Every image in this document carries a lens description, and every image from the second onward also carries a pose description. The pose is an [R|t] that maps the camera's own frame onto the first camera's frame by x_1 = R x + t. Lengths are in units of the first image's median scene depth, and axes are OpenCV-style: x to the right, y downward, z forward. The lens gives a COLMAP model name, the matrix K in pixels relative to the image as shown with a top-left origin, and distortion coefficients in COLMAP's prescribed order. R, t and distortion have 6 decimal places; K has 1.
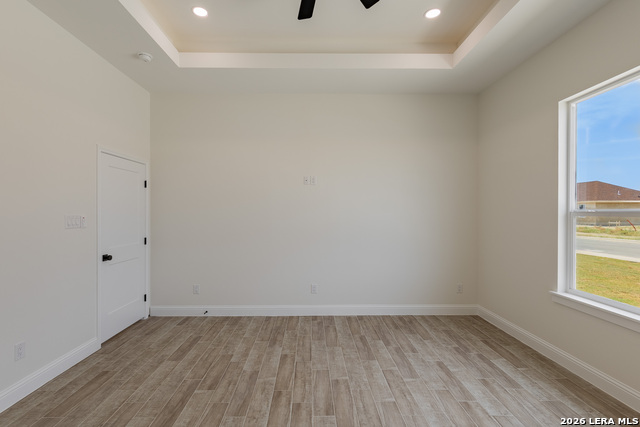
lens RADIAL K [[293.4, 0, 316.1], [0, 293.4, 213.7], [0, 0, 1]] dist [0.013607, -0.004297]
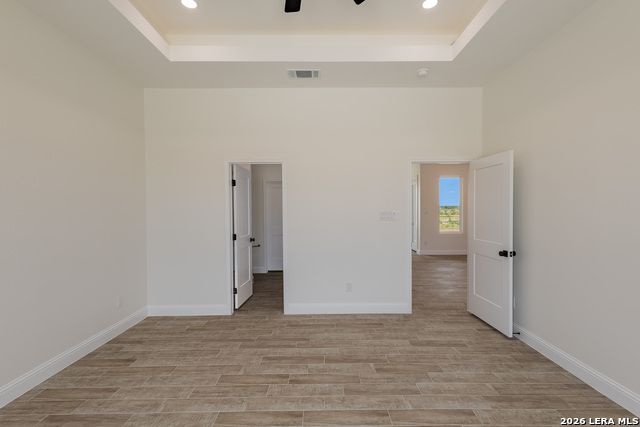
lens RADIAL K [[293.4, 0, 319.6], [0, 293.4, 215.9], [0, 0, 1]] dist [0.013607, -0.004297]
pose [[-0.015253, 0.021302, -0.999657, 0.605174], [-0.000208, 0.999773, 0.021308, -0.003400], [0.999884, 0.000533, -0.015245, 0.663614]]
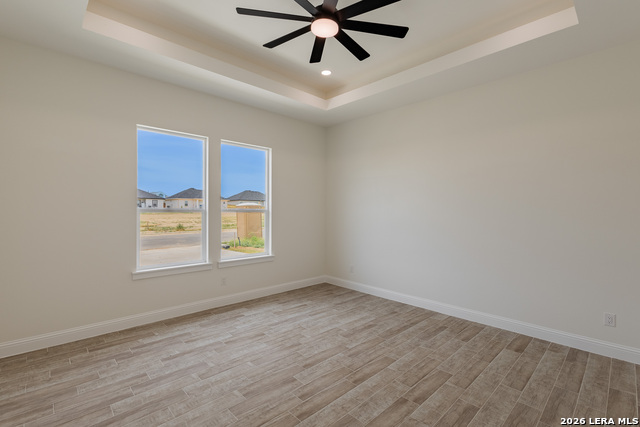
lens RADIAL K [[293.4, 0, 321.4], [0, 293.4, 210.6], [0, 0, 1]] dist [0.013607, -0.004297]
pose [[-0.682092, -0.002771, 0.731261, -0.651460], [-0.002301, 0.999996, 0.001643, -0.001511], [-0.731263, -0.000562, -0.682096, 1.256583]]
